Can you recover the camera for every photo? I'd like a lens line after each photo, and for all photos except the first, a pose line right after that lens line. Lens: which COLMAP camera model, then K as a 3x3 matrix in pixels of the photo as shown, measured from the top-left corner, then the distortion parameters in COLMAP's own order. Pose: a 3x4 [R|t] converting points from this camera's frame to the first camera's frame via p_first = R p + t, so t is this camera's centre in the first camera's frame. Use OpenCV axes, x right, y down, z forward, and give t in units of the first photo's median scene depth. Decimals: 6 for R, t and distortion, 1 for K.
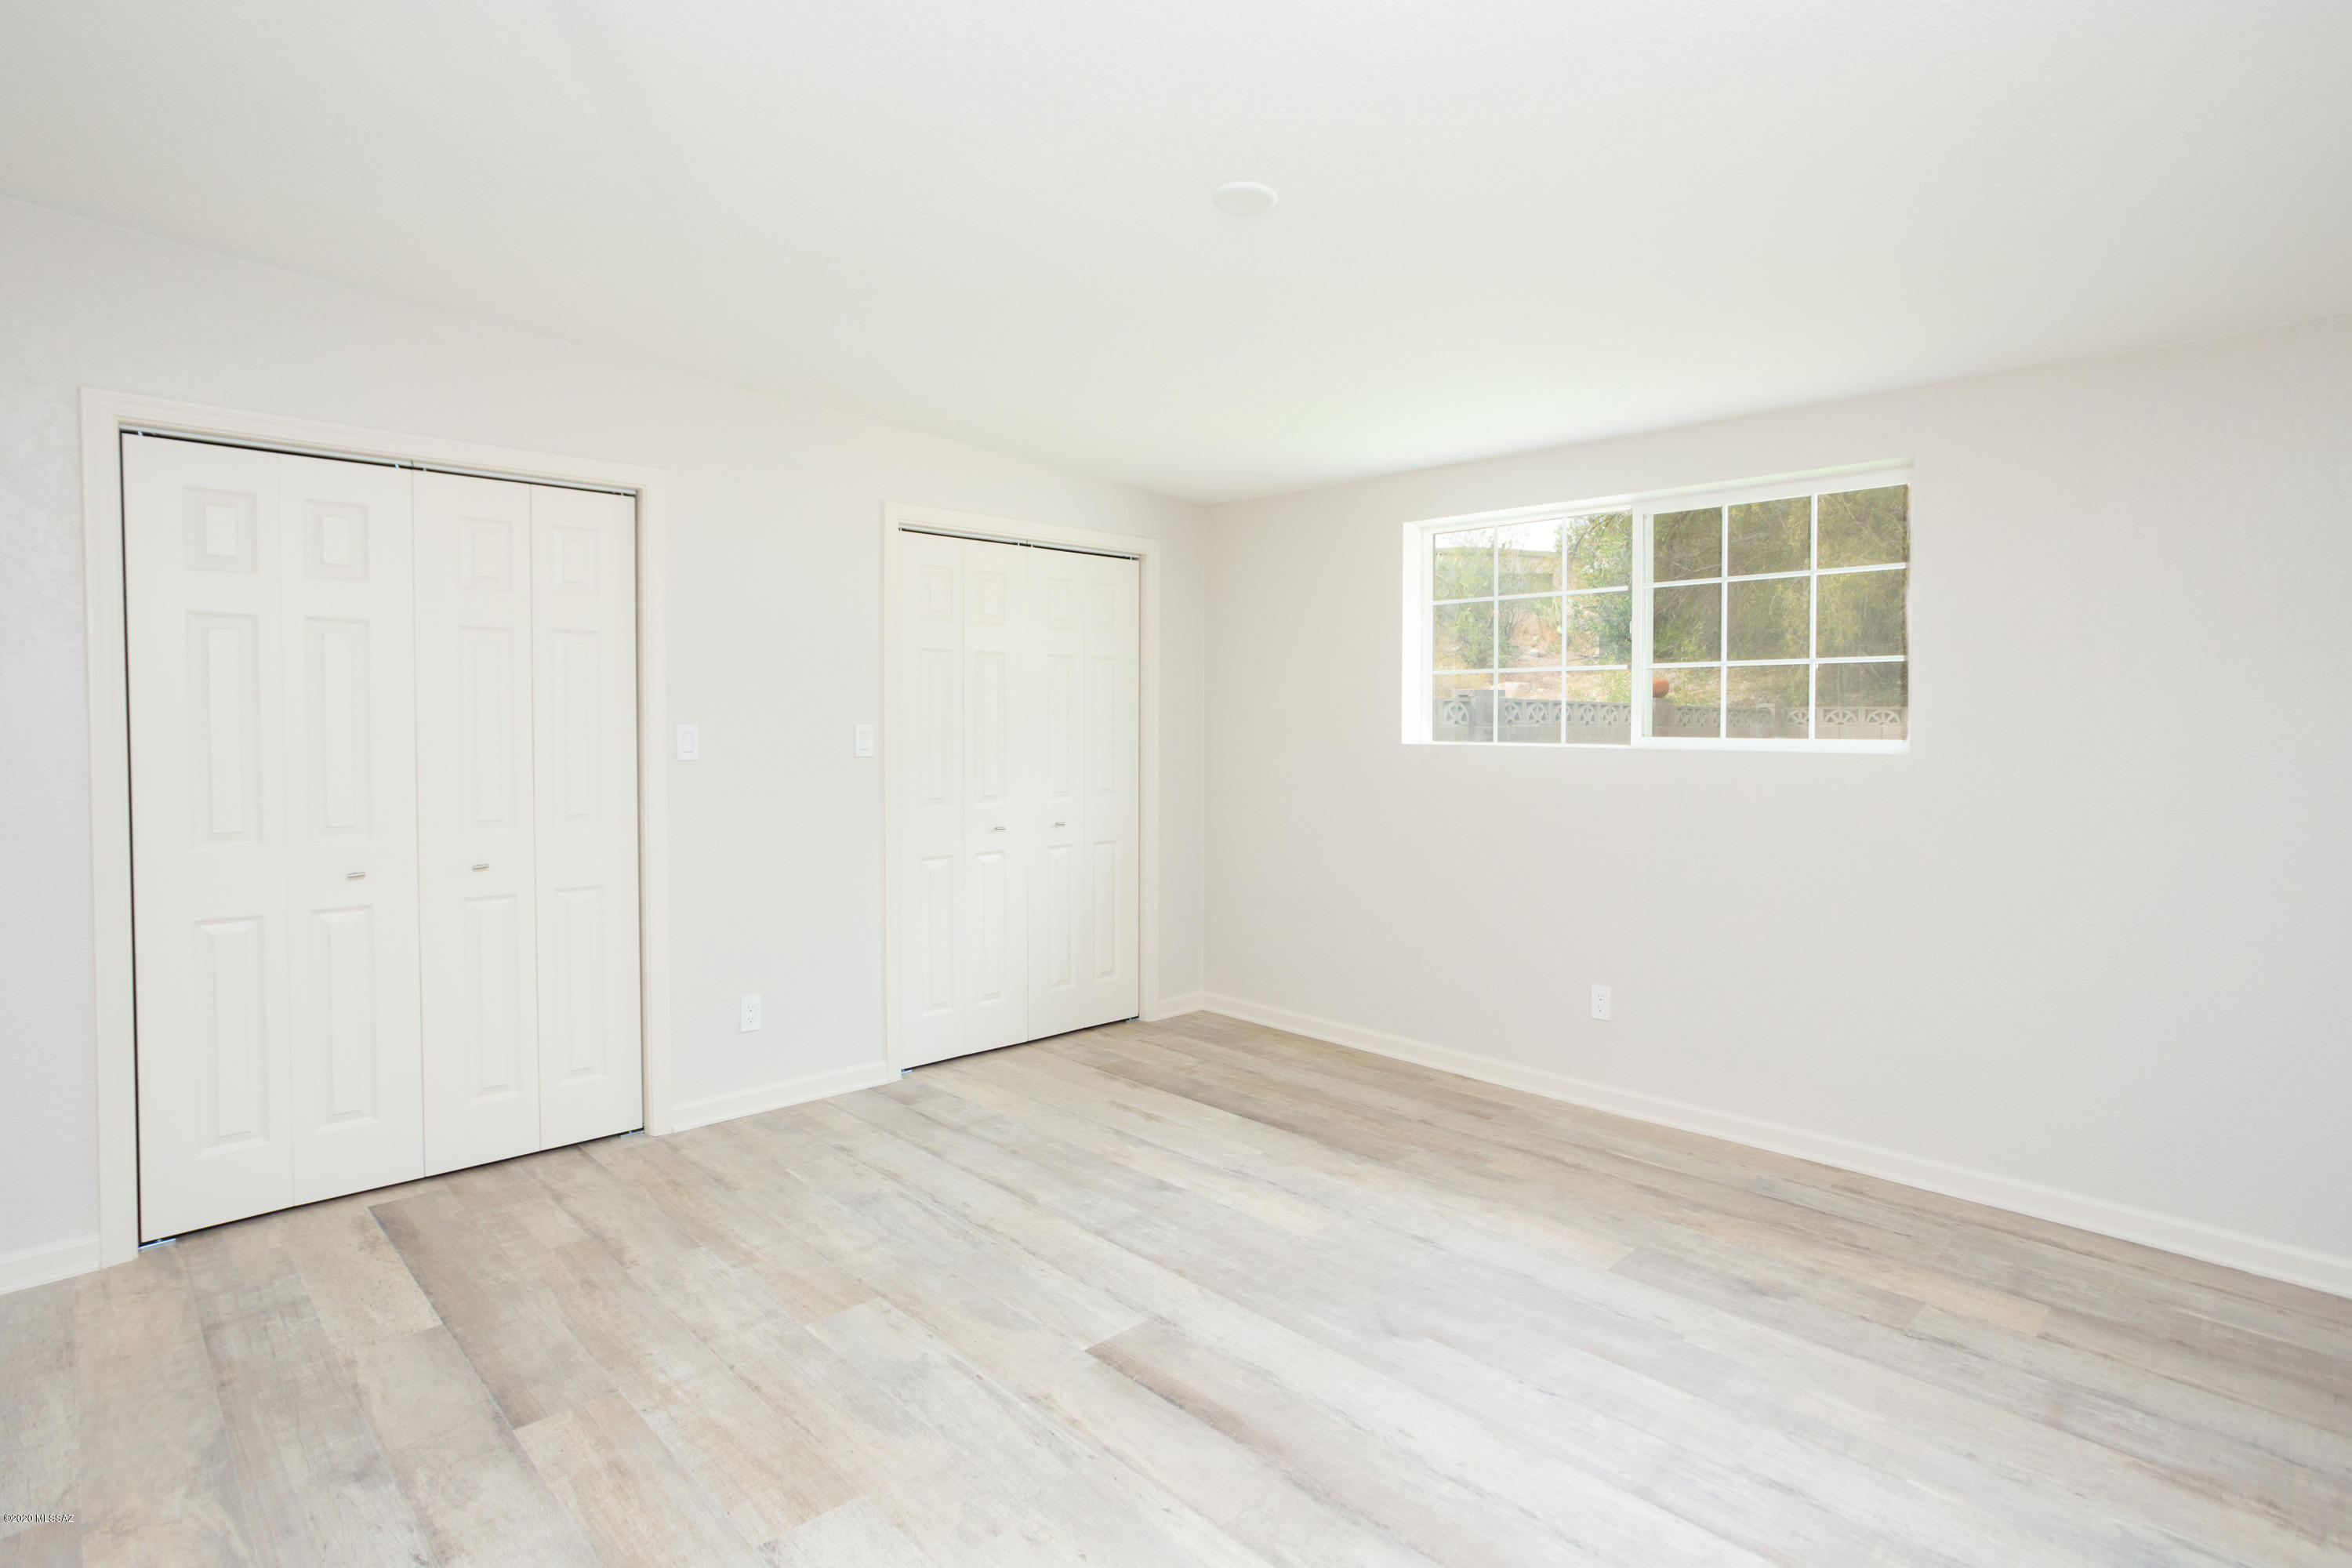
lens RADIAL K [[1214.2, 0, 1190.2], [0, 1214.2, 747.5], [0, 0, 1]] dist [-0.053506, 0.032517]
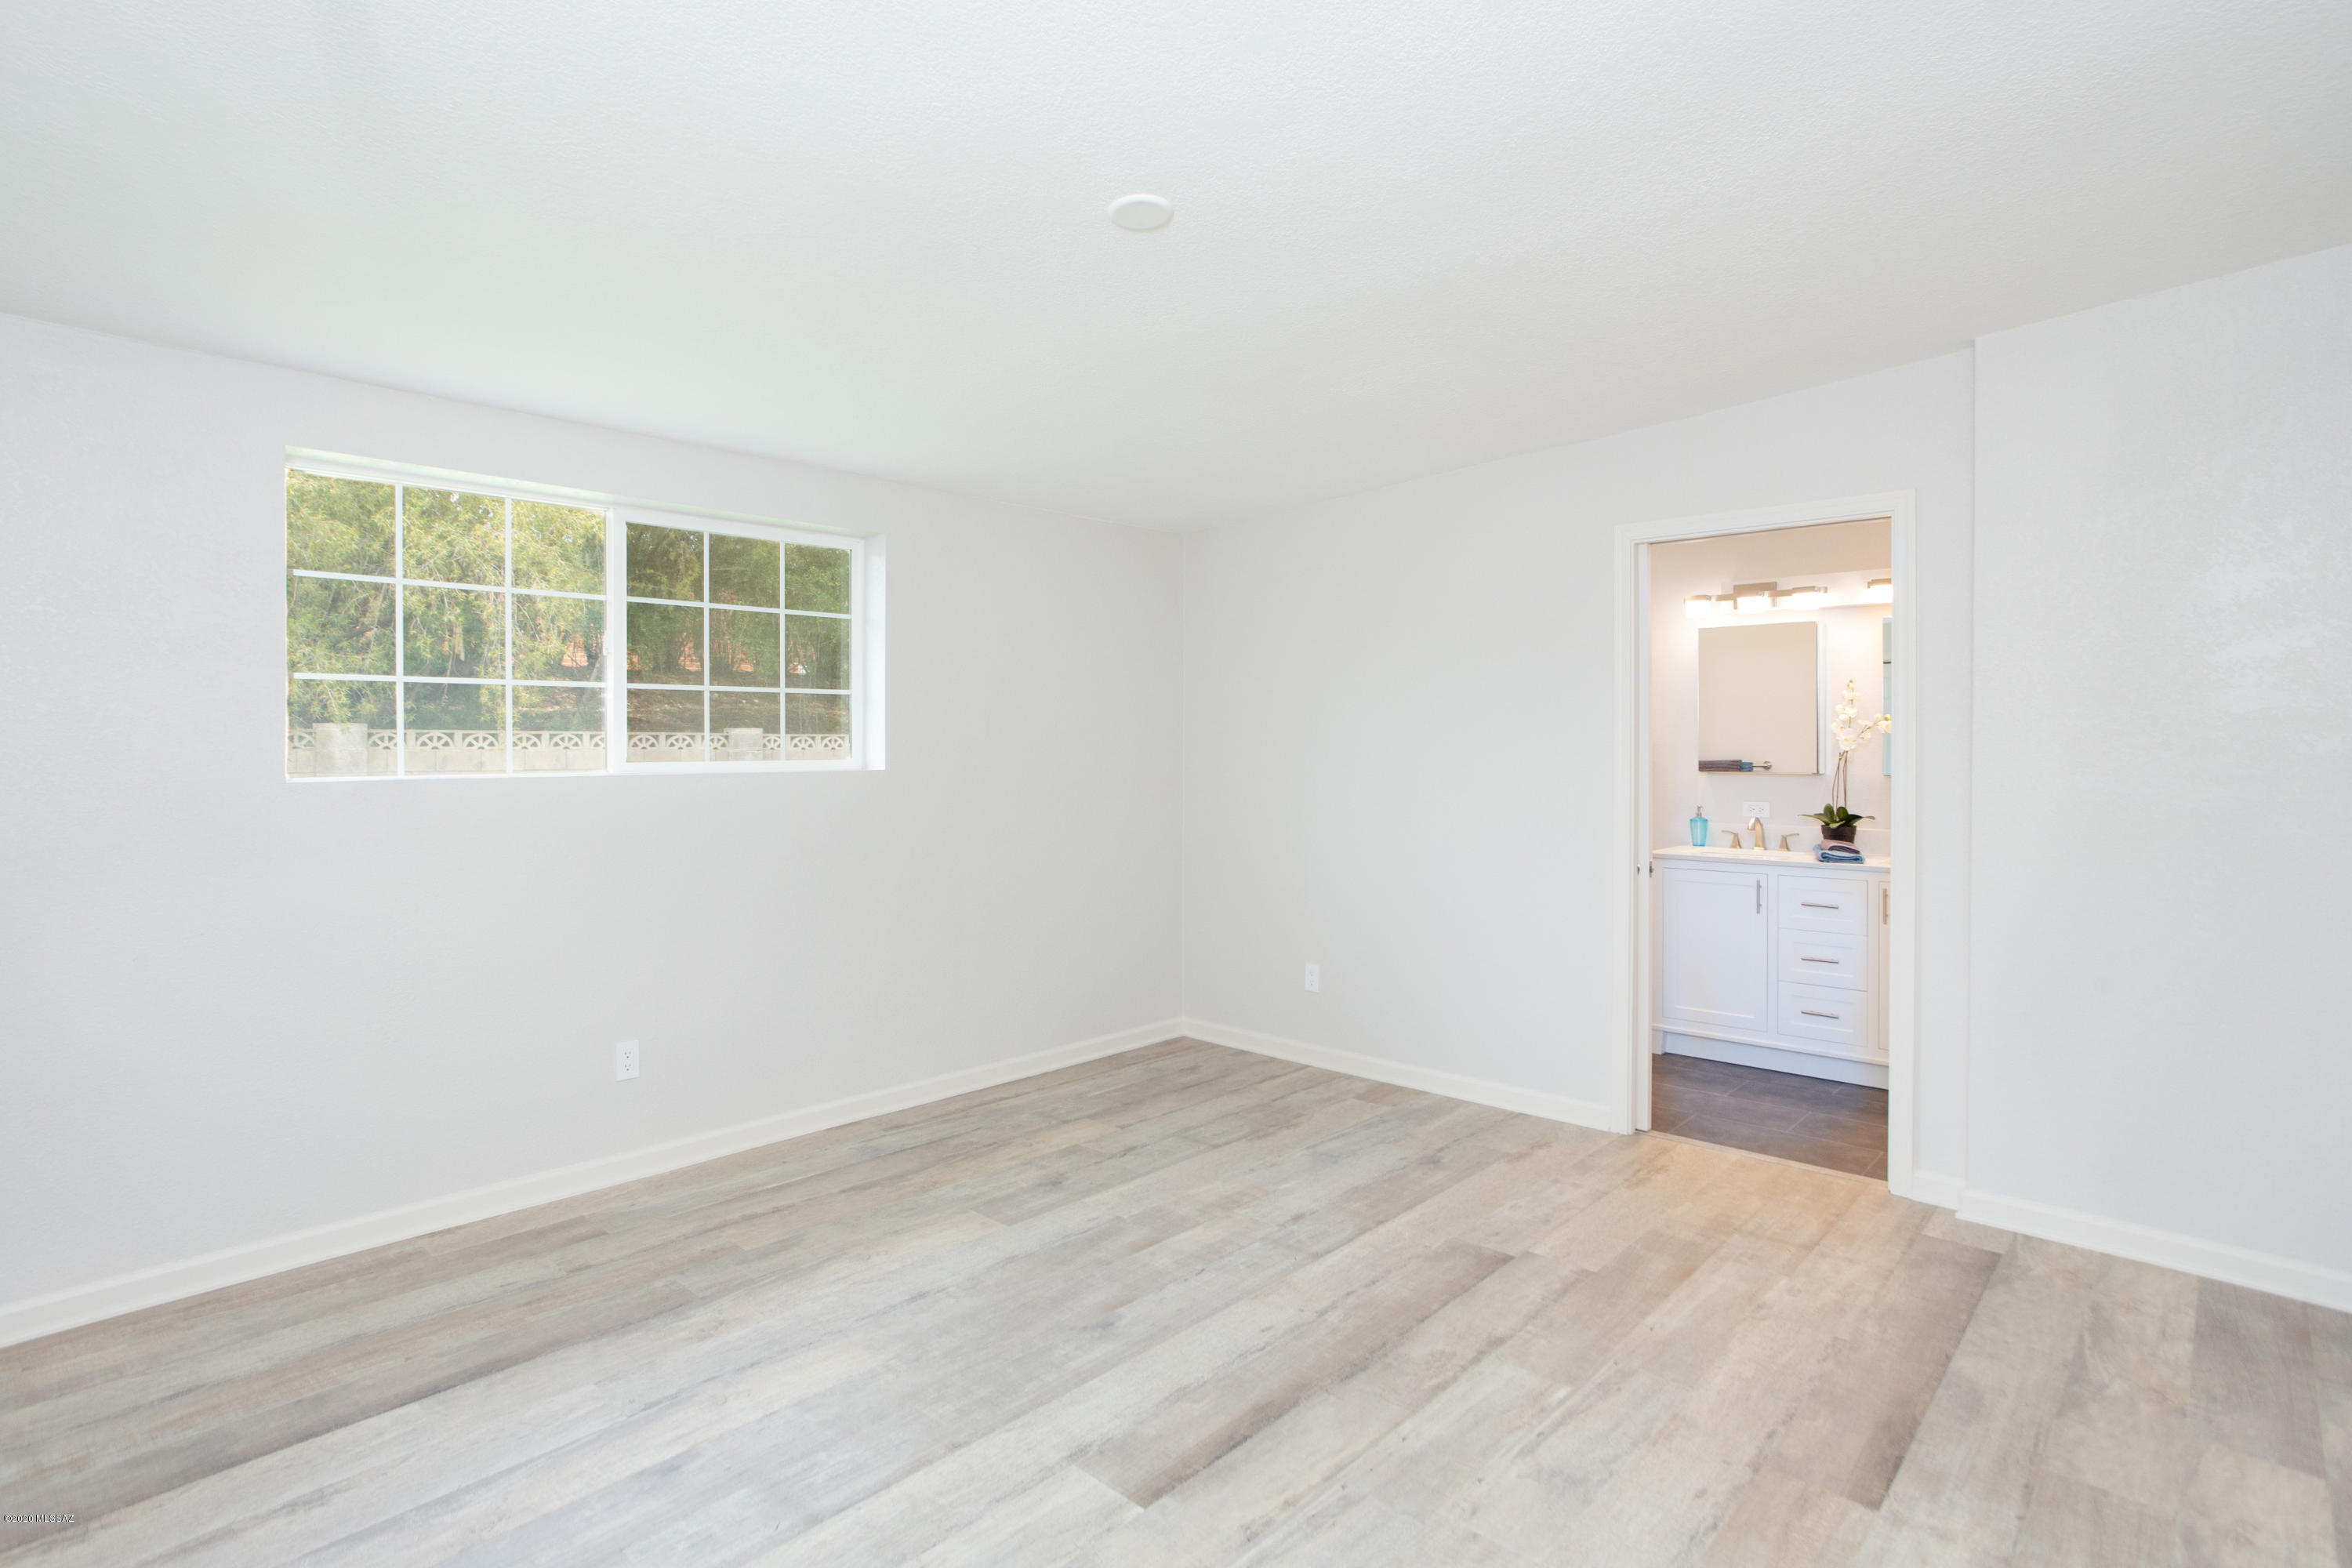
lens RADIAL K [[1214.2, 0, 1190.2], [0, 1214.2, 747.5], [0, 0, 1]] dist [-0.053506, 0.032517]
pose [[-0.078504, -0.006298, 0.996894, -0.695177], [0.025008, 0.999653, 0.008285, -0.020962], [-0.996600, 0.025580, -0.078319, 0.781548]]
